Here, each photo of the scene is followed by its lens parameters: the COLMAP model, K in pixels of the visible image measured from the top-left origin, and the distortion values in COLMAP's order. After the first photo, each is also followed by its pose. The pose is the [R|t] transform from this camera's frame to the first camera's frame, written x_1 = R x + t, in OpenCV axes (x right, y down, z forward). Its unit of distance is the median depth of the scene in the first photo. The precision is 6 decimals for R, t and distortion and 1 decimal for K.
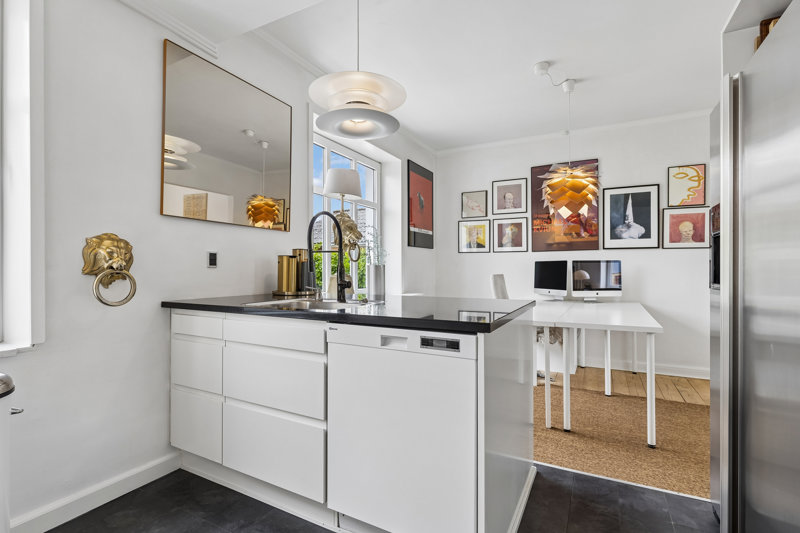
lens RADIAL K [[380.3, 0, 400.0], [0, 380.3, 266.5], [0, 0, 1]] dist [-0.001373, -0.000260]
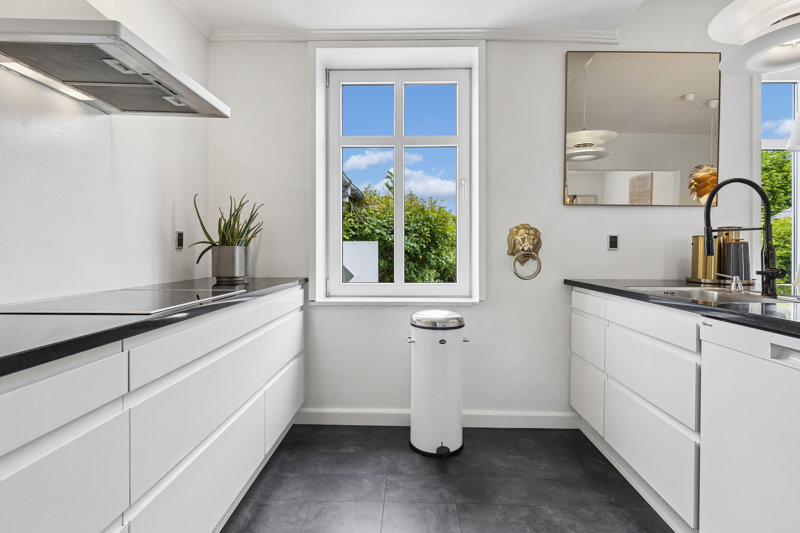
lens RADIAL K [[382.4, 0, 404.3], [0, 382.4, 252.1], [0, 0, 1]] dist [-0.002794, -0.000330]
pose [[0.449560, 0.004647, -0.893238, 0.185381], [0.001136, 0.999983, 0.005774, 0.001825], [0.893249, -0.003611, 0.449547, 0.032568]]
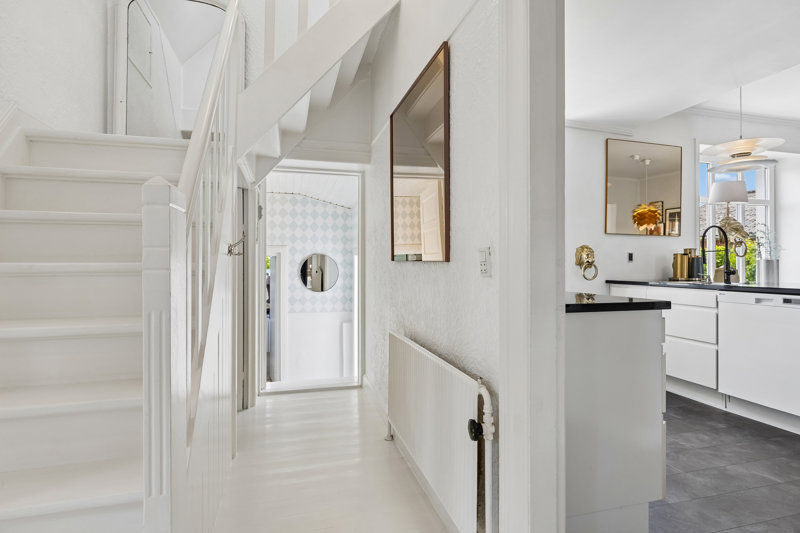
lens RADIAL K [[421.7, 0, 400.0], [0, 421.7, 266.5], [0, 0, 1]] dist [0.001319, 0.001018]
pose [[0.690524, 0.001665, -0.723308, 0.155285], [0.003090, 0.999981, 0.005251, 0.010781], [0.723303, -0.005861, 0.690506, -1.061521]]
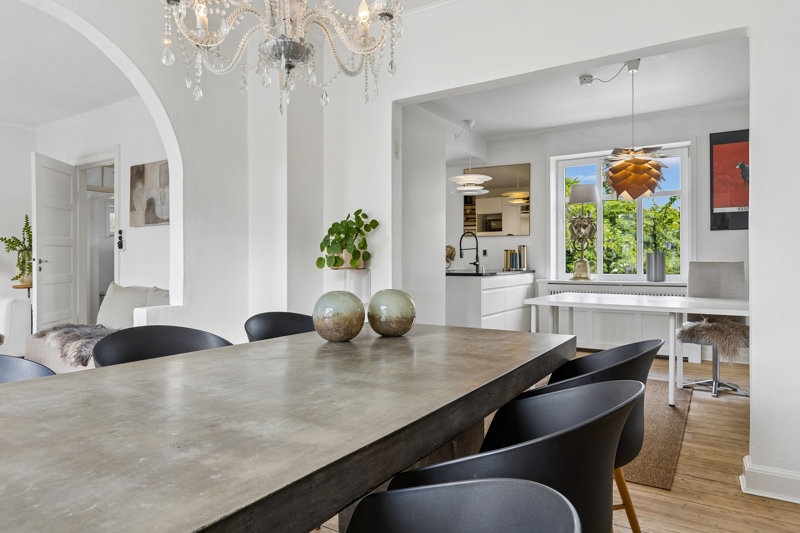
lens RADIAL K [[507.2, 0, 400.0], [0, 507.2, 266.5], [0, 0, 1]] dist [-0.000365, -0.000039]
pose [[-0.077954, 0.006070, -0.996938, 2.689901], [0.004771, 0.999972, 0.005715, 0.045509], [0.996946, -0.004311, -0.077981, 0.769316]]
